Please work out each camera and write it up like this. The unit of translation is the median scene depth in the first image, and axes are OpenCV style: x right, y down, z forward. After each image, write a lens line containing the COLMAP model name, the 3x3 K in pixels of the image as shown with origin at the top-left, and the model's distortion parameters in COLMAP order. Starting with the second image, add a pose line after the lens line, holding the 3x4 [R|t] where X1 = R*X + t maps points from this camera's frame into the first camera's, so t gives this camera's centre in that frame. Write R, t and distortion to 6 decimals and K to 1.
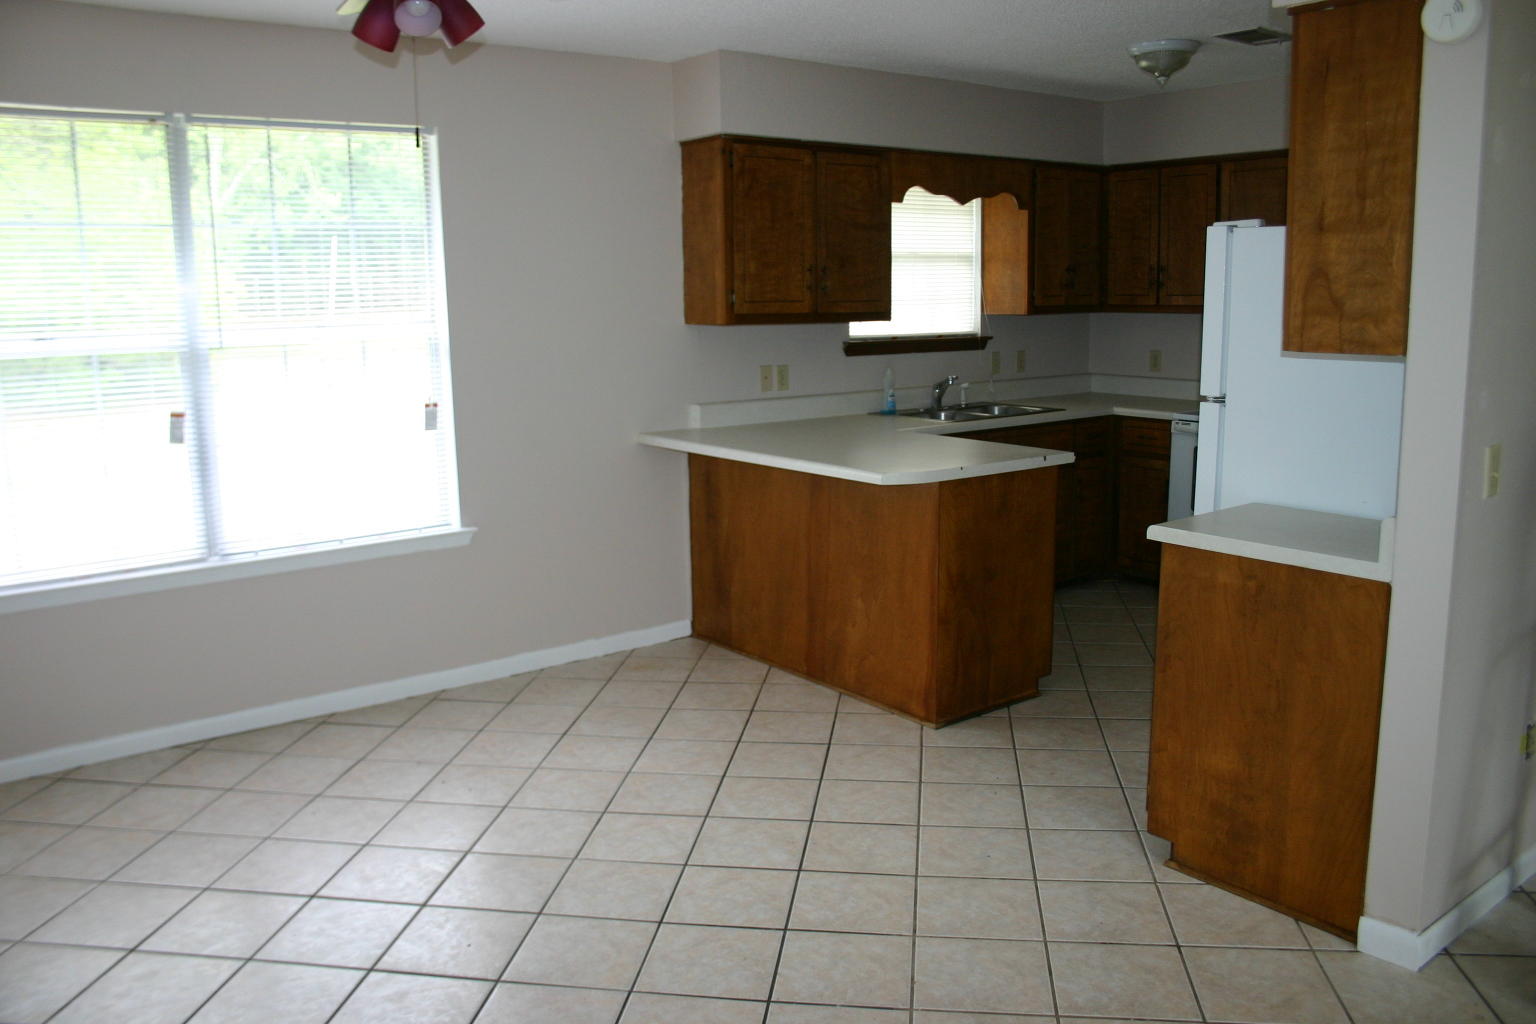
lens RADIAL K [[1205.2, 0, 768.0], [0, 1205.2, 512.0], [0, 0, 1]] dist [-0.121804, -0.000364]
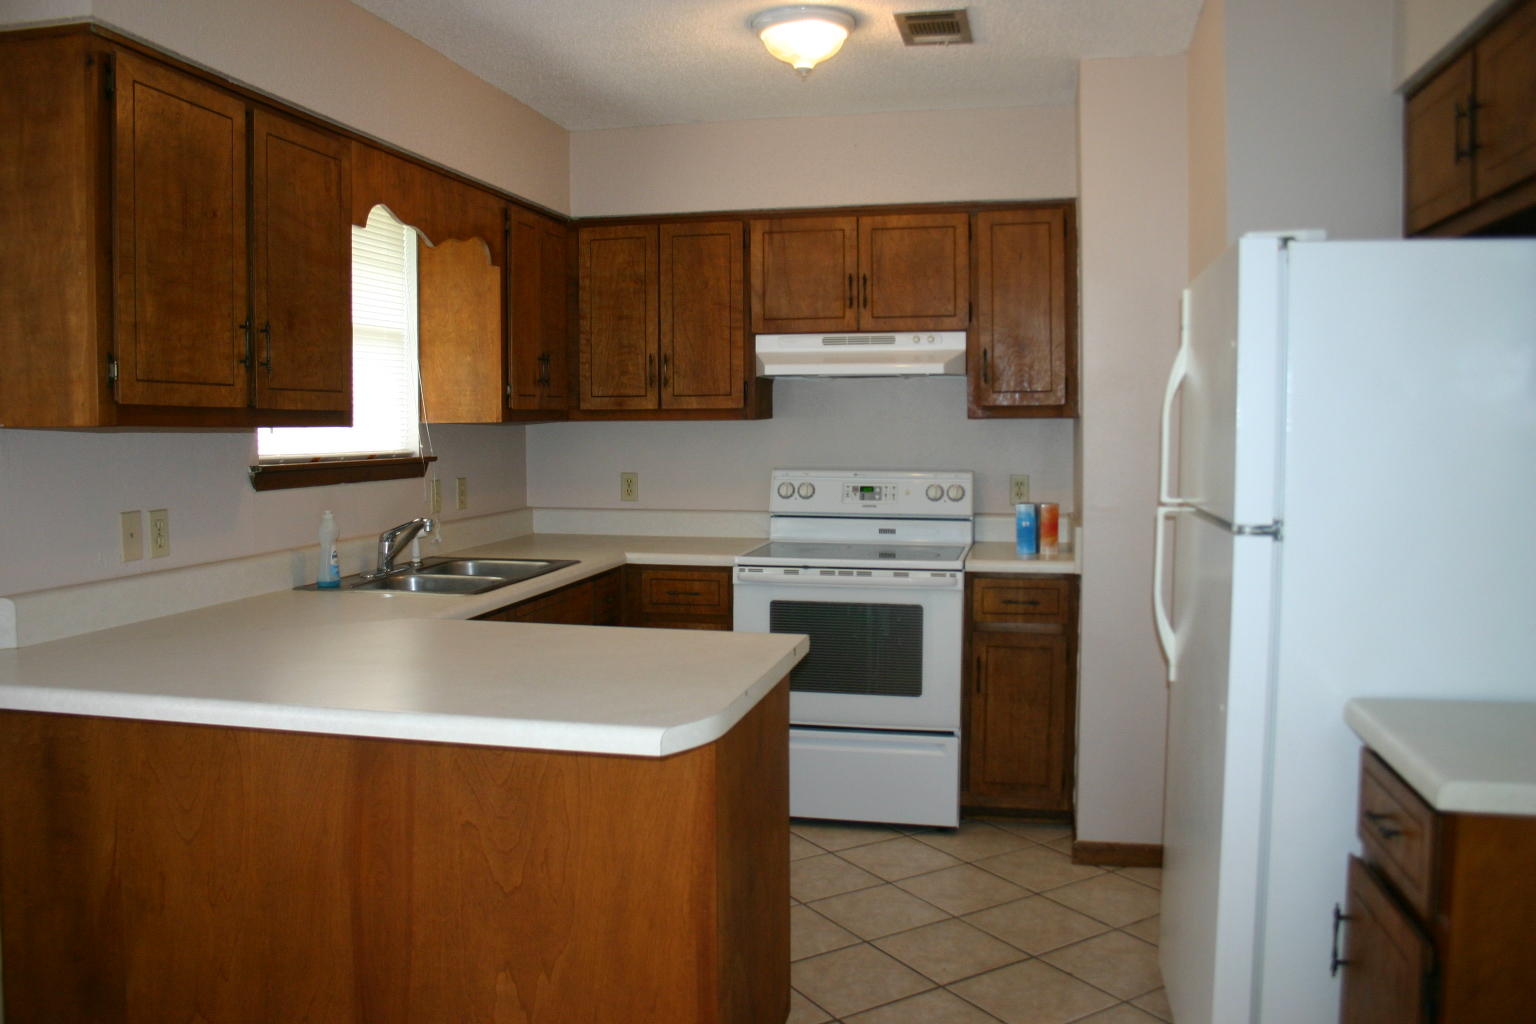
lens RADIAL K [[1230.1, 0, 749.0], [0, 1230.1, 506.6], [0, 0, 1]] dist [-0.149553, 0.143493]
pose [[0.772957, -0.030638, 0.633719, -0.126723], [0.106400, 0.990947, -0.081869, -0.055501], [-0.625473, 0.130709, 0.769219, 0.455146]]
